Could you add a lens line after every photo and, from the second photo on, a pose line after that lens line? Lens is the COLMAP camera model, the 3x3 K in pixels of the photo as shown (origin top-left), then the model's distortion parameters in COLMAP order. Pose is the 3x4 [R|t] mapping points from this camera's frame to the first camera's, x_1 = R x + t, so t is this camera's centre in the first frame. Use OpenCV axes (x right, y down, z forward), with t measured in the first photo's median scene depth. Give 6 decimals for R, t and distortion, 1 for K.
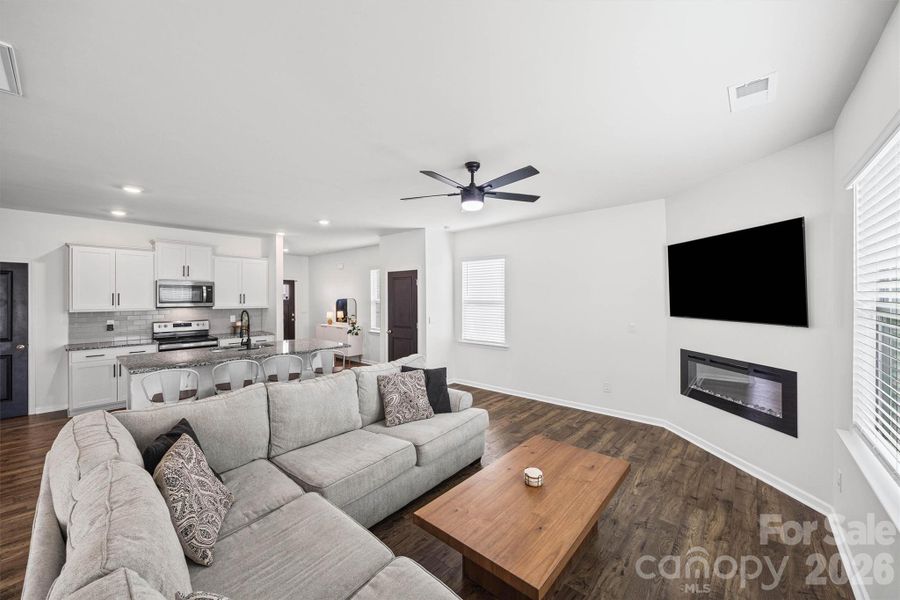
lens RADIAL K [[347.9, 0, 450.0], [0, 347.9, 299.0], [0, 0, 1]] dist [-0.003083, -0.000400]
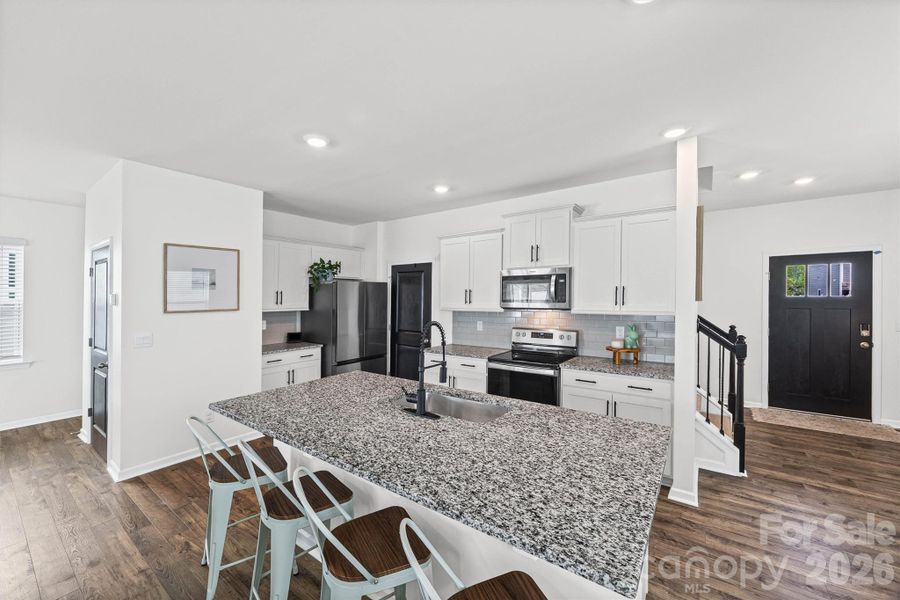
lens RADIAL K [[347.9, 0, 445.7], [0, 347.9, 301.1], [0, 0, 1]] dist [-0.003083, -0.000400]
pose [[0.080589, 0.013021, -0.996662, -0.146315], [-0.001759, 0.999915, 0.012921, 0.000710], [0.996746, 0.000712, 0.080605, 0.948949]]
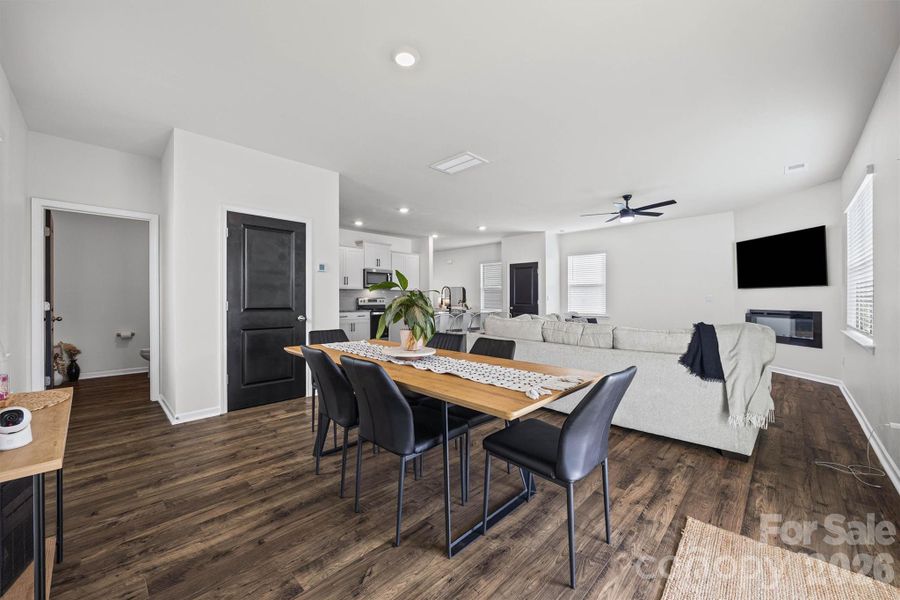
lens RADIAL K [[347.9, 0, 452.3], [0, 347.9, 297.1], [0, 0, 1]] dist [-0.003083, -0.000400]
pose [[0.998815, 0.002403, -0.048618, -0.469103], [-0.002932, 0.999937, -0.010804, 0.092610], [0.048589, 0.010934, 0.998759, -0.505625]]
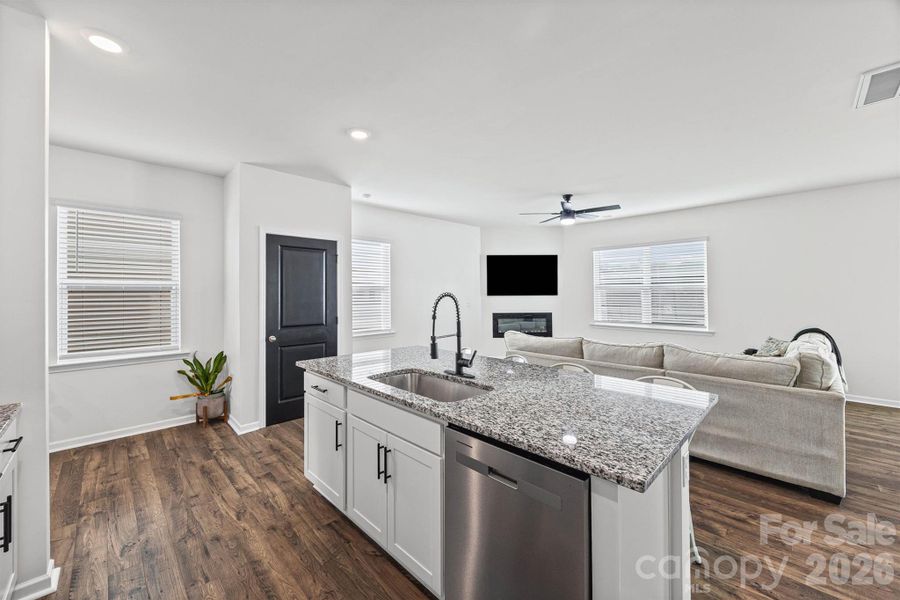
lens RADIAL K [[347.9, 0, 442.3], [0, 347.9, 287.2], [0, 0, 1]] dist [-0.003083, -0.000400]
pose [[0.082201, 0.016446, 0.996480, -1.005465], [0.011613, 0.999780, -0.017459, 0.031146], [-0.996548, 0.013007, 0.081992, 0.939937]]
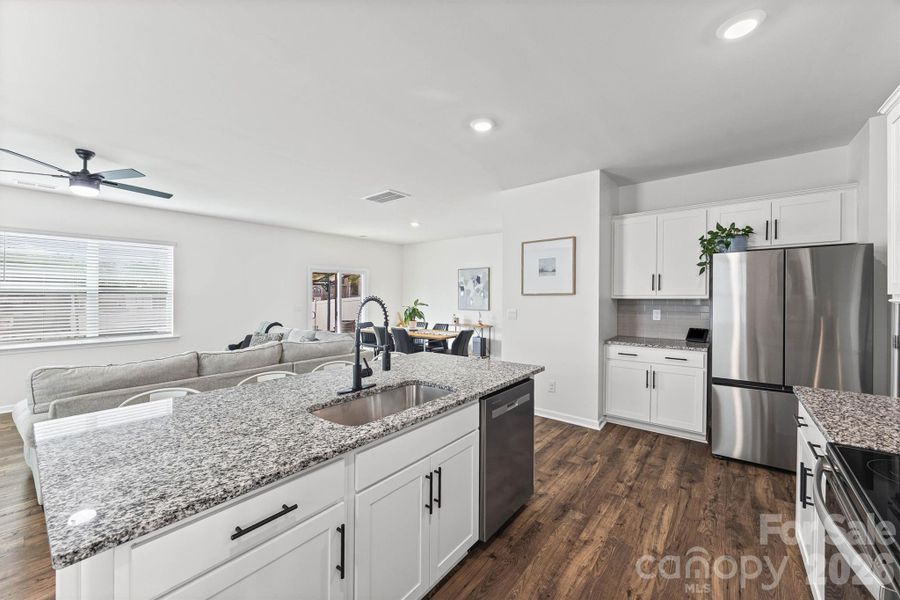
lens RADIAL K [[347.9, 0, 448.2], [0, 347.9, 296.9], [0, 0, 1]] dist [-0.003083, -0.000400]
pose [[-0.999186, 0.005199, -0.040005, -0.639839], [0.004732, 0.999919, 0.011782, 0.027064], [0.040063, 0.011583, -0.999130, 1.357355]]
